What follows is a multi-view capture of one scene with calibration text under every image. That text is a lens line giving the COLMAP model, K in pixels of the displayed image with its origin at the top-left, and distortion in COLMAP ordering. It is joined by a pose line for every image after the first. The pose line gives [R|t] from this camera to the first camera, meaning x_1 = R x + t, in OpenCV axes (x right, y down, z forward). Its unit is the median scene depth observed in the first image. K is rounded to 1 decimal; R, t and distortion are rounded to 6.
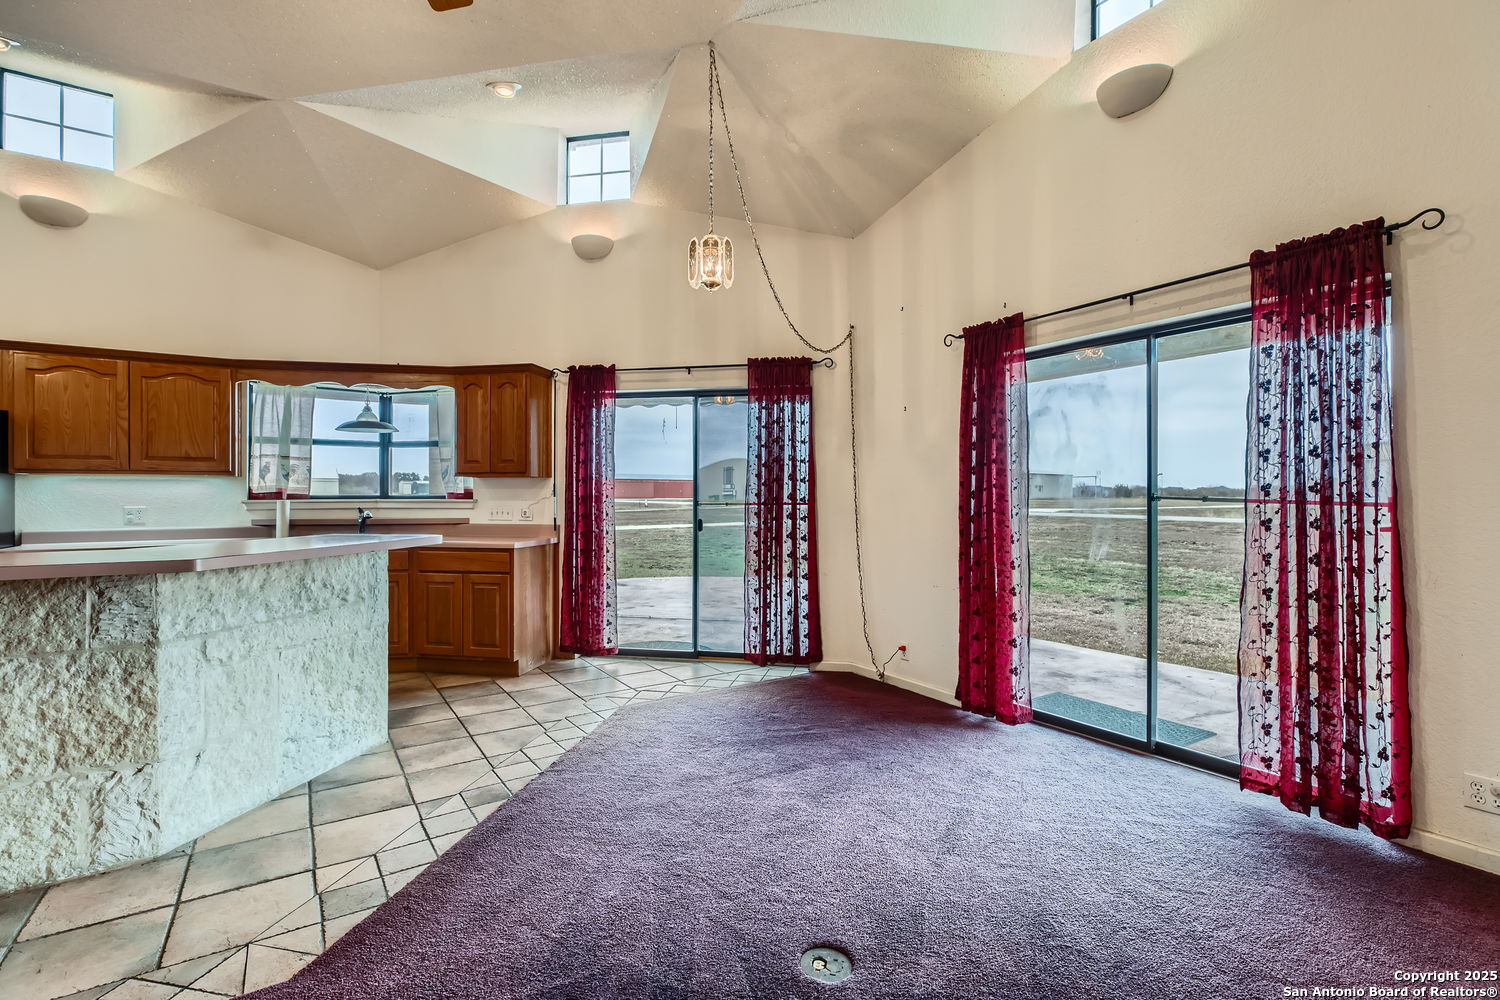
lens RADIAL K [[681.2, 0, 751.3], [0, 681.2, 496.6], [0, 0, 1]] dist [-0.002614, -0.000296]
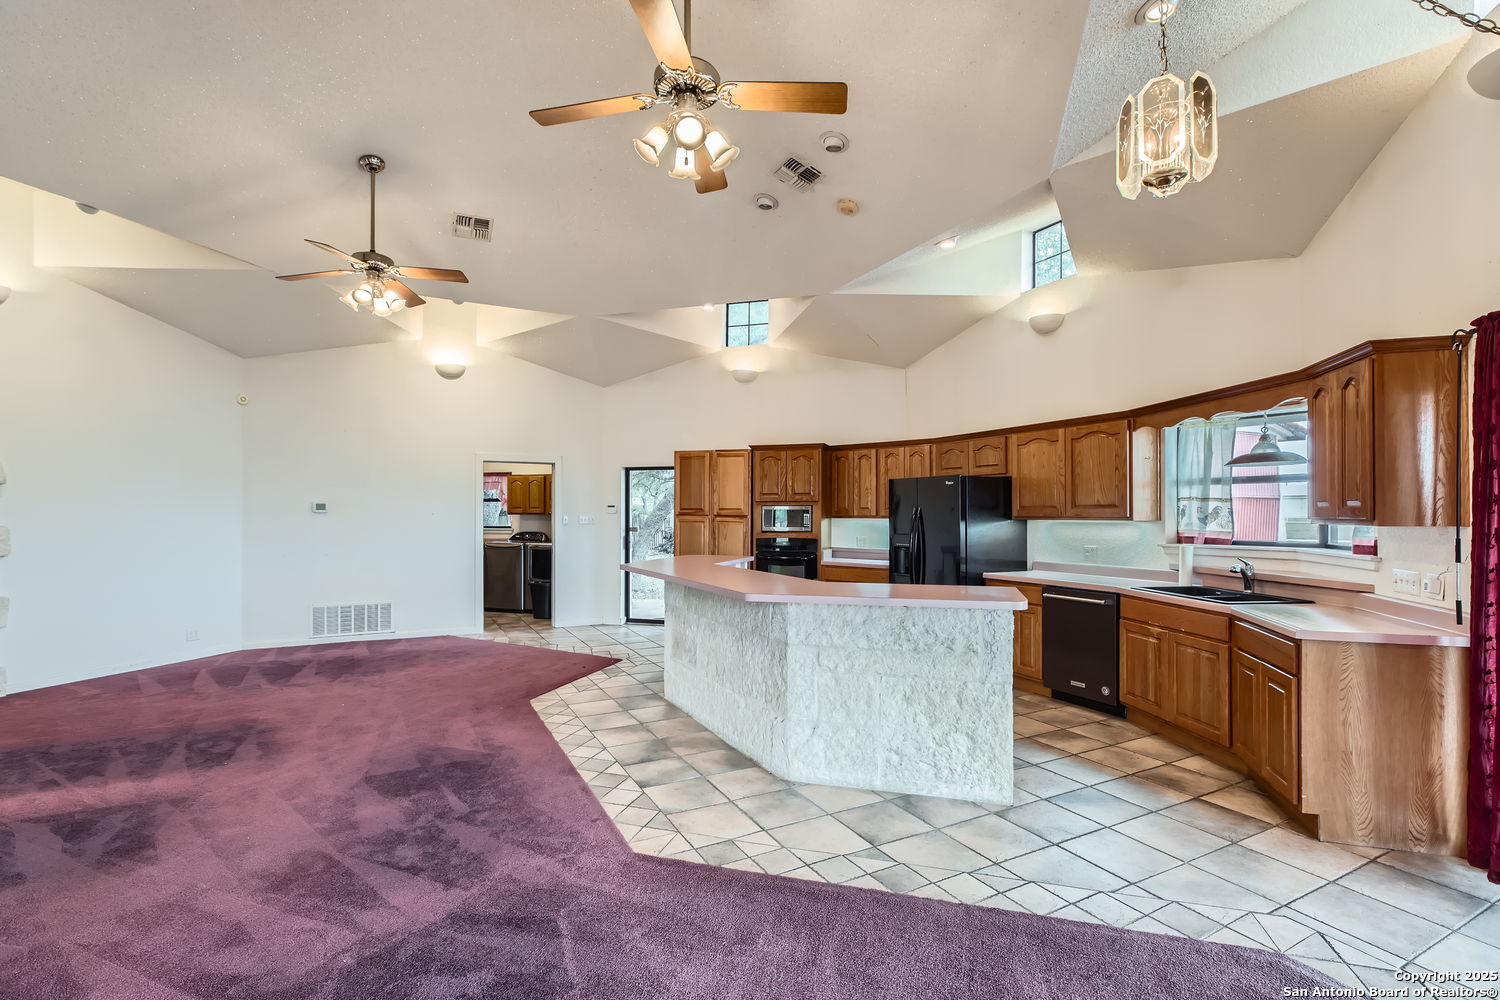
lens RADIAL K [[681.2, 0, 755.9], [0, 681.2, 511.2], [0, 0, 1]] dist [-0.002614, -0.000296]
pose [[-0.105091, -0.002787, -0.994459, 0.382917], [0.000961, 0.999995, -0.002904, -0.048012], [0.994462, -0.001261, -0.105088, 0.593903]]
